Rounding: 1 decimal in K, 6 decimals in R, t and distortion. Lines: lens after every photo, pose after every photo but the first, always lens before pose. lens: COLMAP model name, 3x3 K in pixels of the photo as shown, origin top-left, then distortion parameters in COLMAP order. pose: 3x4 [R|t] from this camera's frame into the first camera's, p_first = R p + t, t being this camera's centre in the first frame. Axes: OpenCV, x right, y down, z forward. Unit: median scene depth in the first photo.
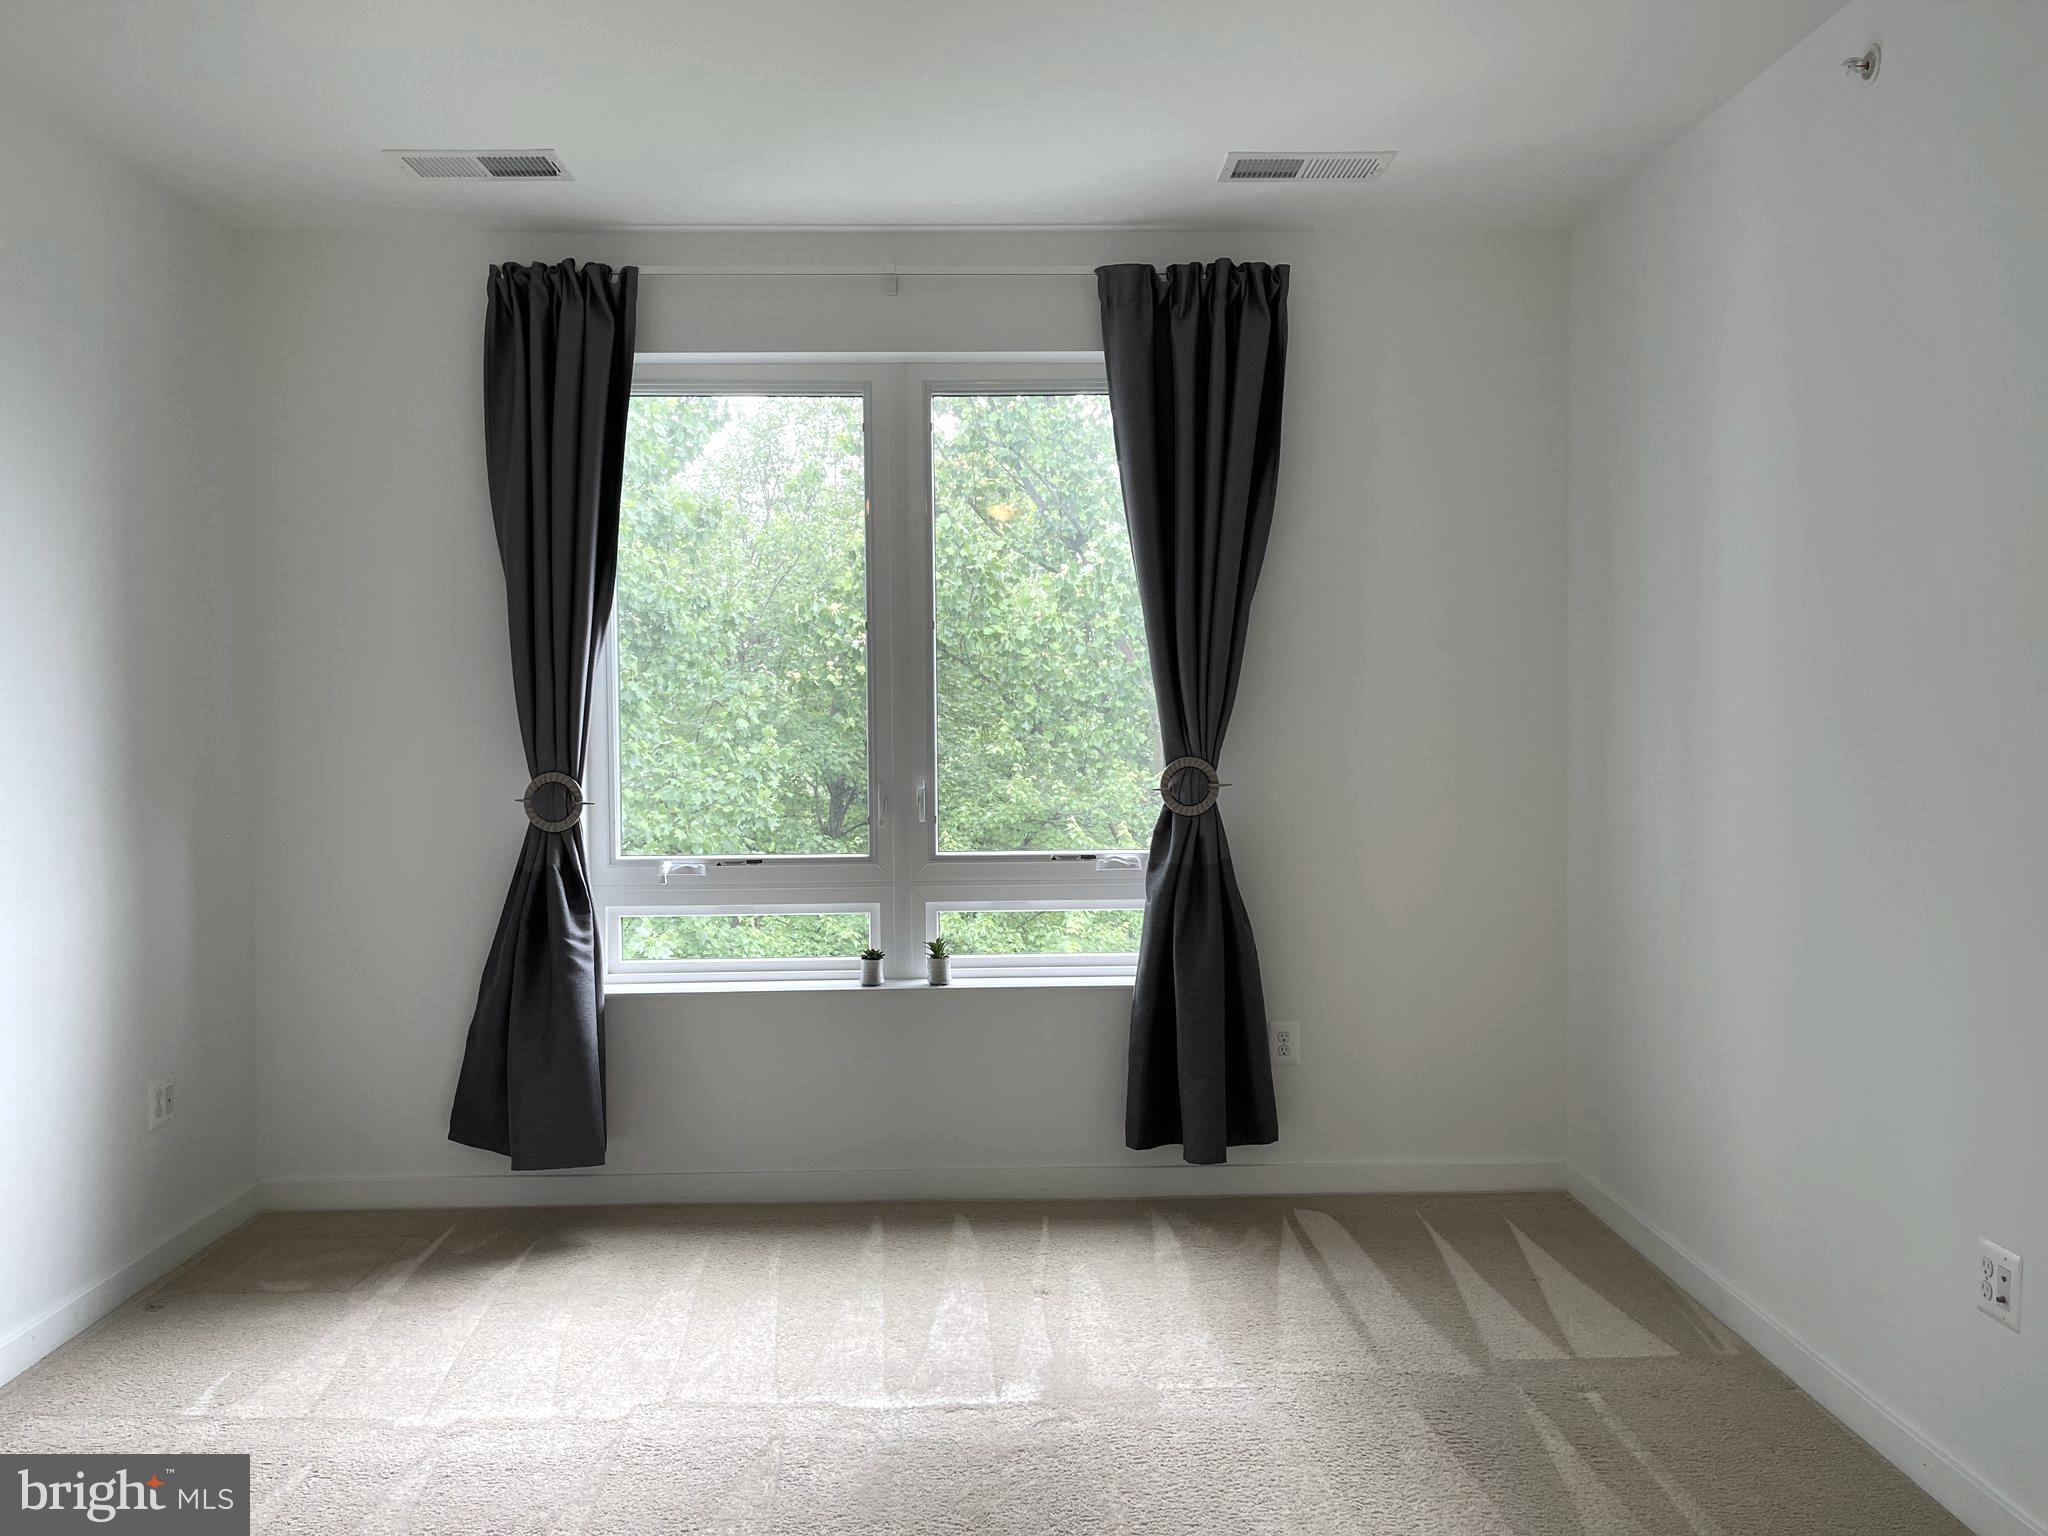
lens RADIAL K [[1544.6, 0, 1018.4], [0, 1544.6, 772.5], [0, 0, 1]] dist [0.057628, -0.071173]
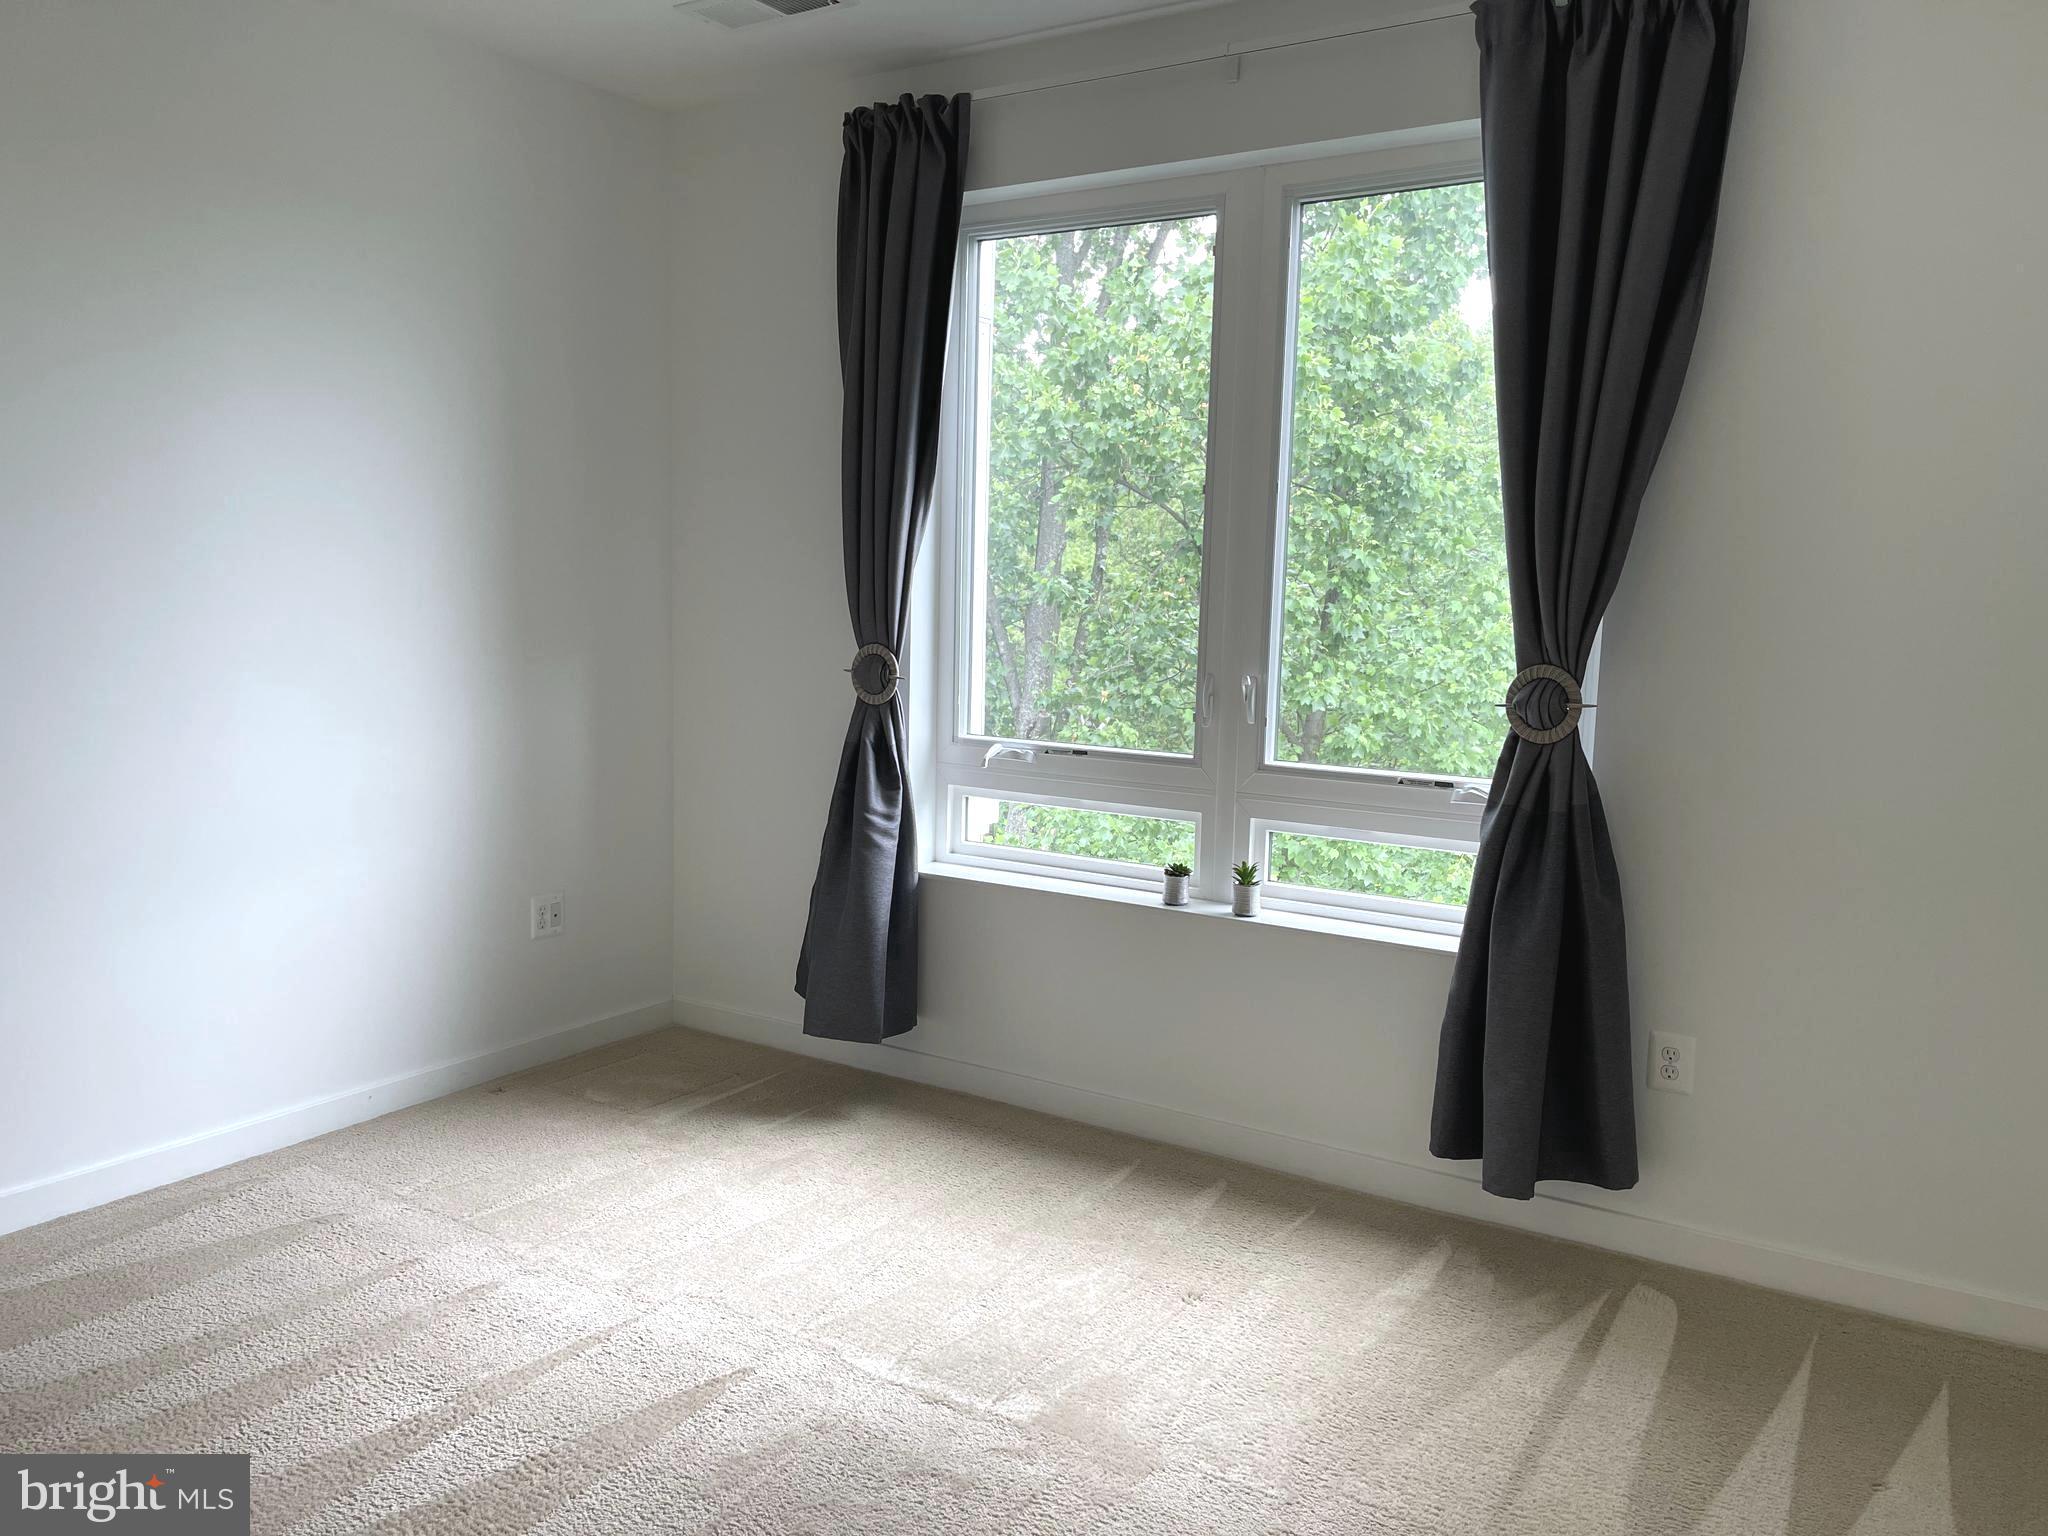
lens RADIAL K [[1544.6, 0, 1018.0], [0, 1544.6, 775.9], [0, 0, 1]] dist [0.057628, -0.071173]
pose [[0.831534, 0.097365, -0.546874, 0.313982], [-0.048803, 0.993517, 0.102678, -0.021502], [0.553326, -0.058691, 0.830895, 0.230677]]
